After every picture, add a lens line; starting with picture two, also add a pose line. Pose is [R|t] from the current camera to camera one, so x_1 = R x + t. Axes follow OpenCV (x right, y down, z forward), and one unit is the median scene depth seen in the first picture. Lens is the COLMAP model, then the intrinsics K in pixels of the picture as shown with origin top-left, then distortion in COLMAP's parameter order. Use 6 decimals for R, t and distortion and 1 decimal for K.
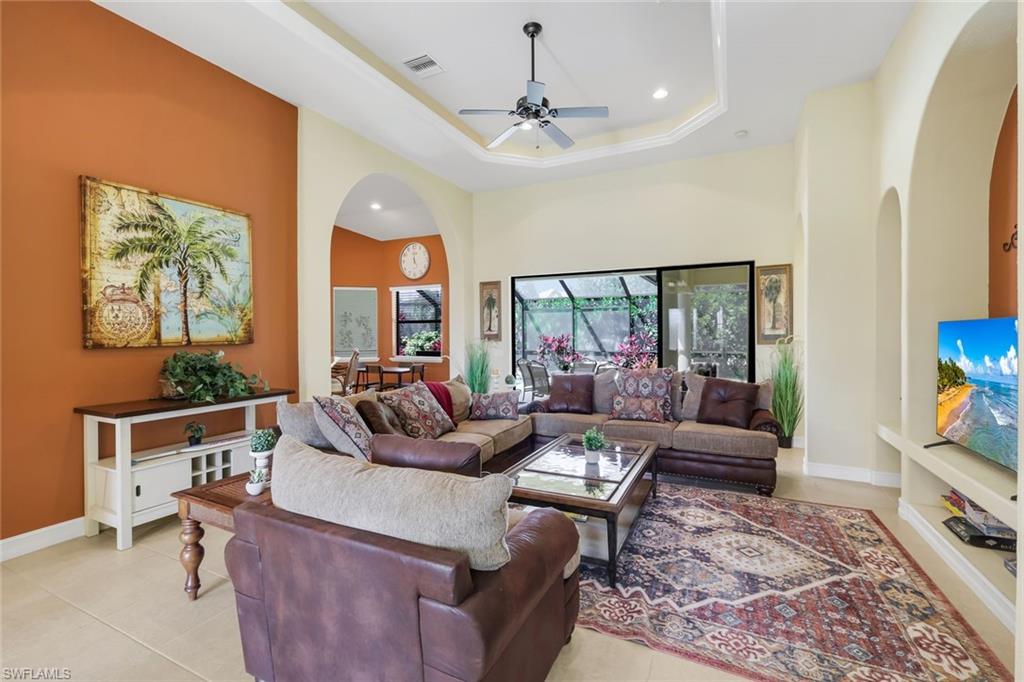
lens RADIAL K [[448.2, 0, 512.2], [0, 448.2, 335.9], [0, 0, 1]] dist [0.001996, -0.000154]
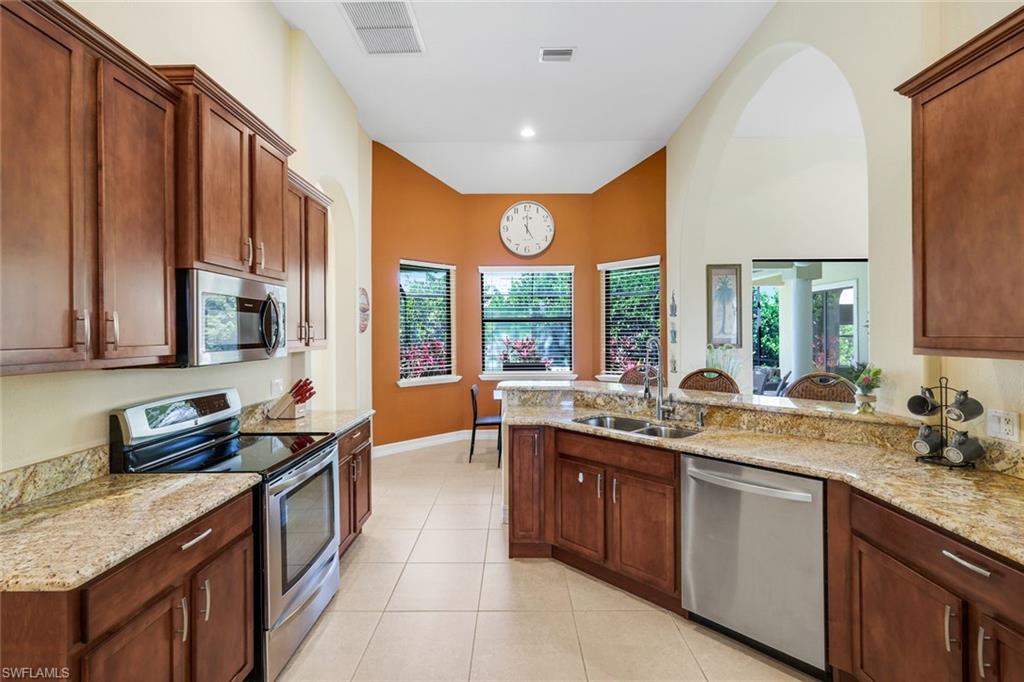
lens RADIAL K [[456.4, 0, 511.0], [0, 456.4, 331.5], [0, 0, 1]] dist [0.001467, 0.000248]
pose [[0.900132, 0.000732, 0.435617, -1.317163], [0.004703, 0.999924, -0.011397, -0.016678], [-0.435592, 0.012308, 0.900060, 0.984550]]
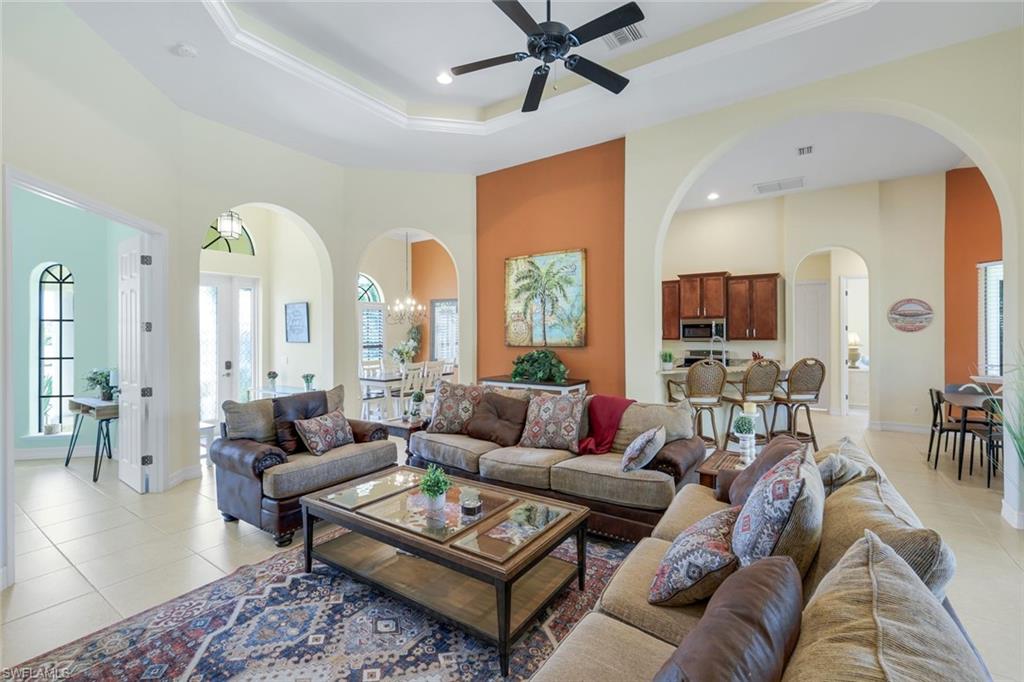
lens RADIAL K [[448.2, 0, 512.2], [0, 448.2, 335.9], [0, 0, 1]] dist [0.001996, -0.000154]
pose [[-0.147580, 0.006260, -0.989030, 0.822543], [-0.002721, 0.999974, 0.006735, -0.024700], [0.989046, 0.003685, -0.147559, 1.093470]]
